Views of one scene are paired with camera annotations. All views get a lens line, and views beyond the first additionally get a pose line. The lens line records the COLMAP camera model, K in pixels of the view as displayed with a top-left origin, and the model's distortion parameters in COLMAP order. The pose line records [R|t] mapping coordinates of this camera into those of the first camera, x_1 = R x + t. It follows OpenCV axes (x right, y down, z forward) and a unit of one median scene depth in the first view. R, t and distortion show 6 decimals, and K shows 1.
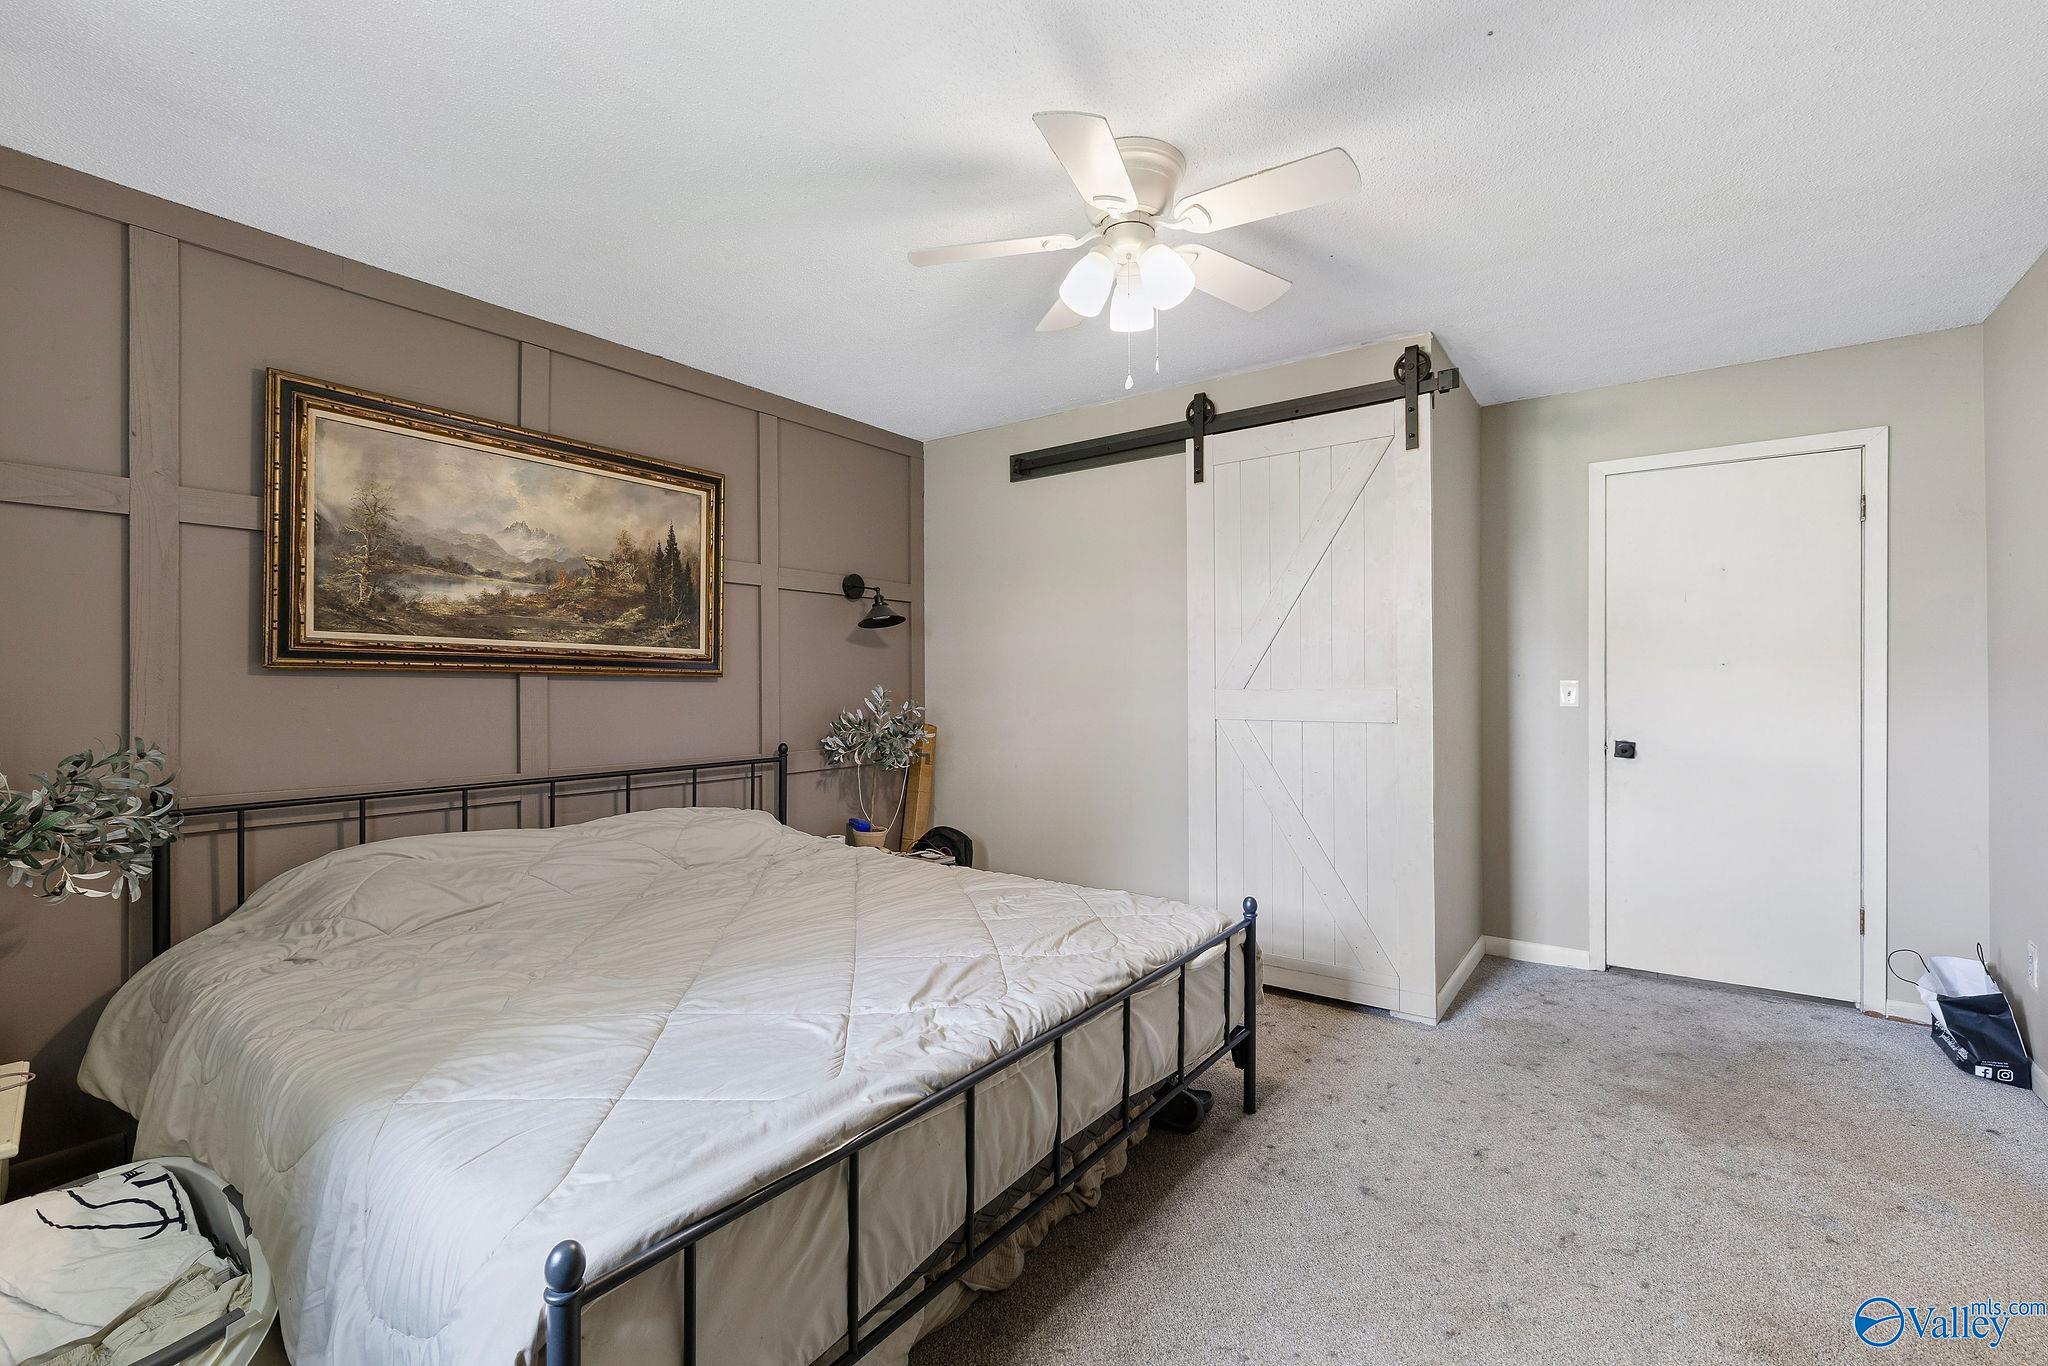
lens RADIAL K [[865.6, 0, 1016.5], [0, 865.6, 679.1], [0, 0, 1]] dist [0.002711, 0.000206]
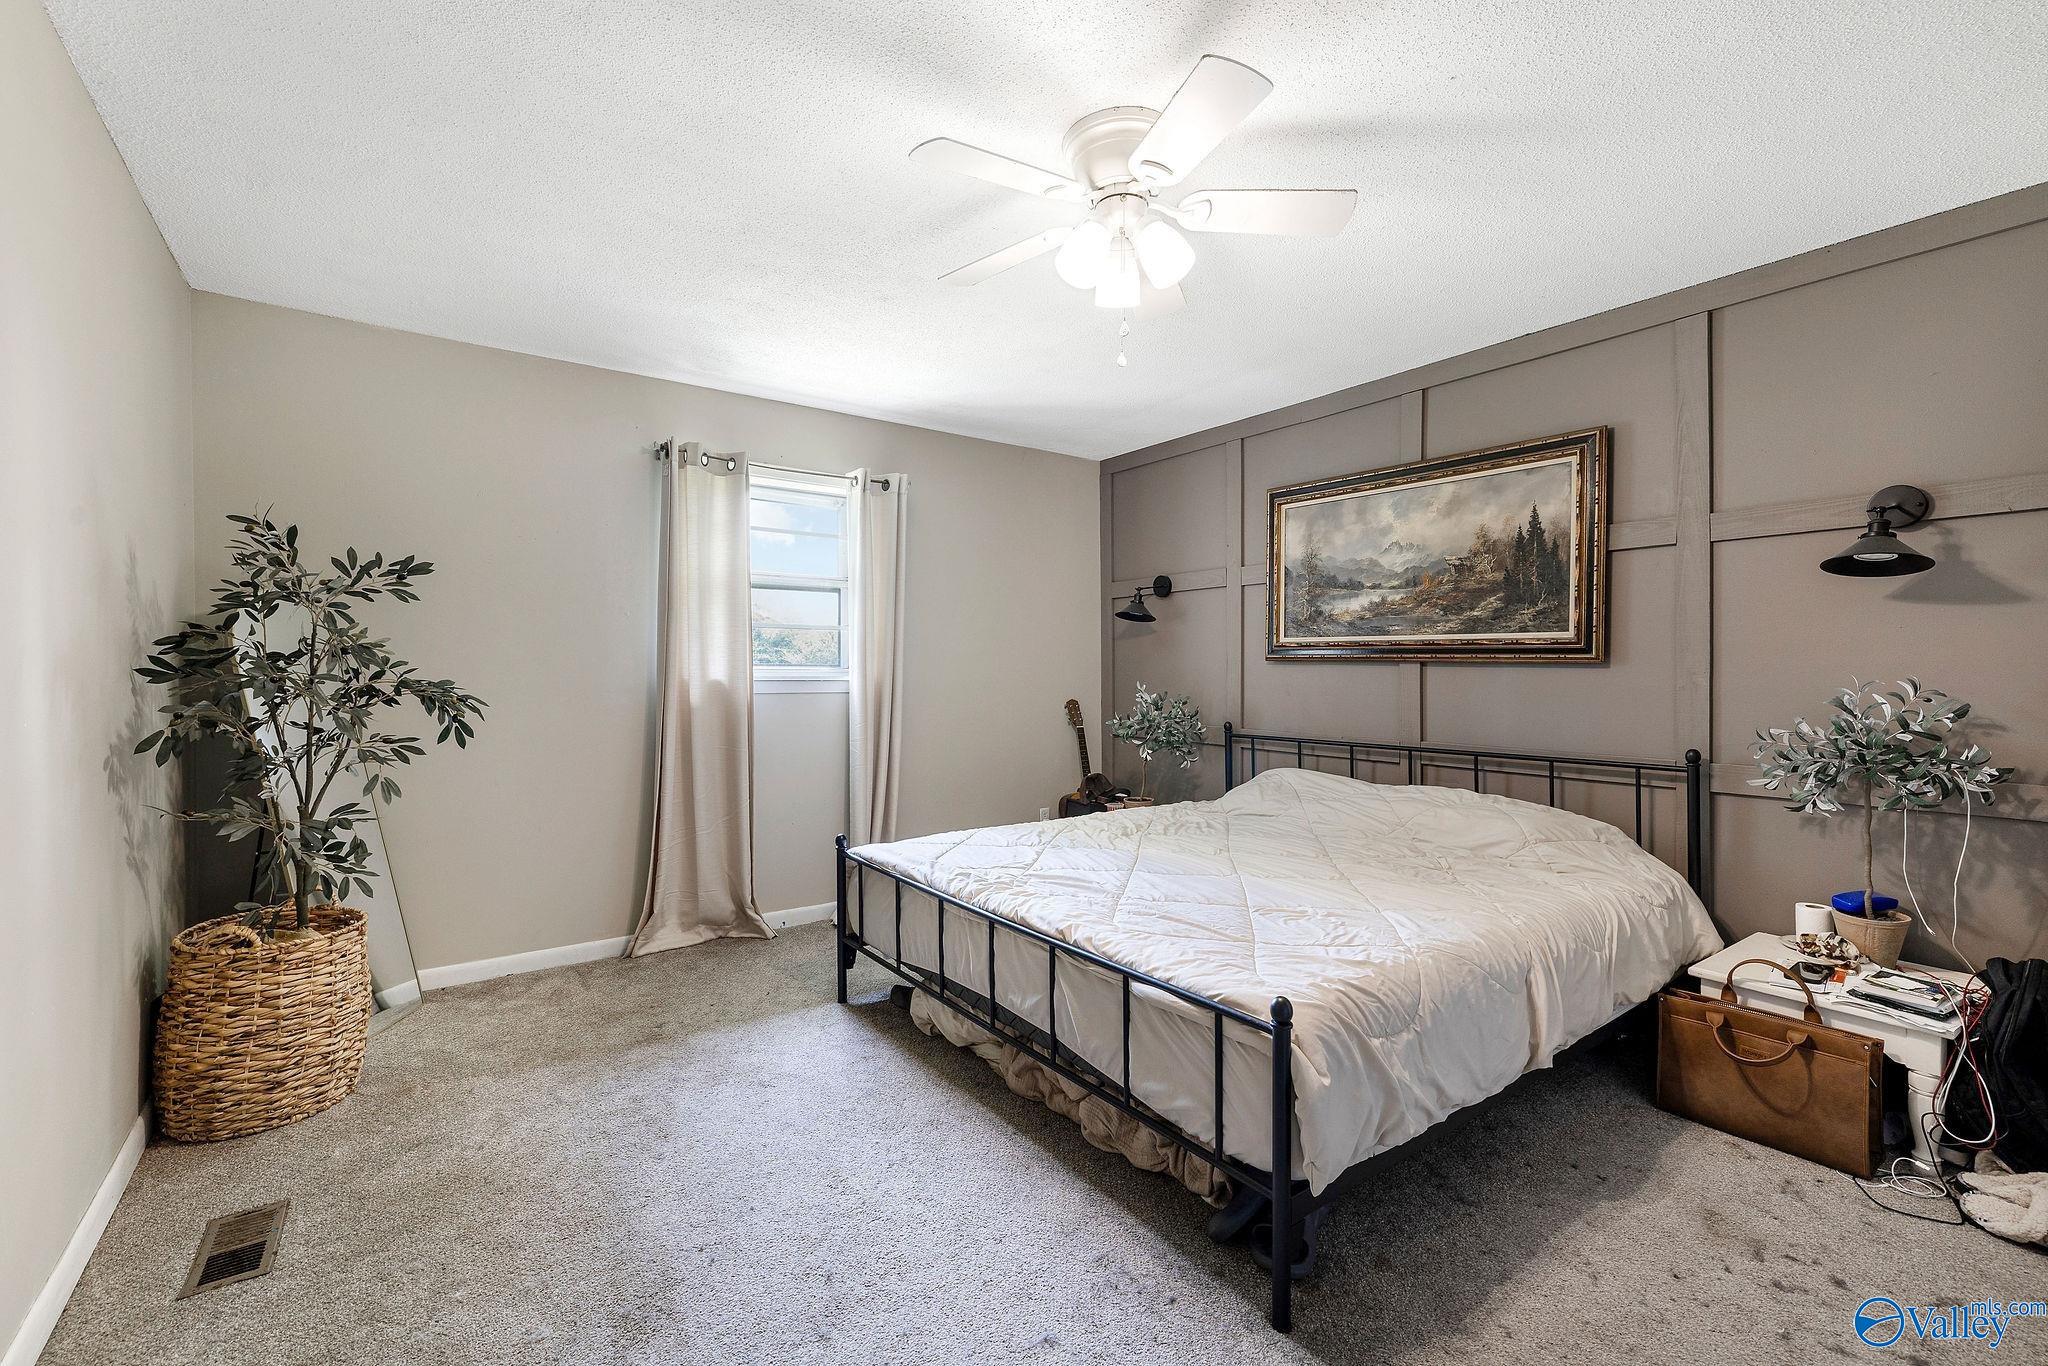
lens RADIAL K [[865.6, 0, 1016.5], [0, 865.6, 679.1], [0, 0, 1]] dist [0.002711, 0.000206]
pose [[-0.295180, 0.008828, -0.955401, 0.773105], [0.001543, 0.999960, 0.008763, 0.007095], [0.955440, 0.001112, -0.295182, 0.821648]]
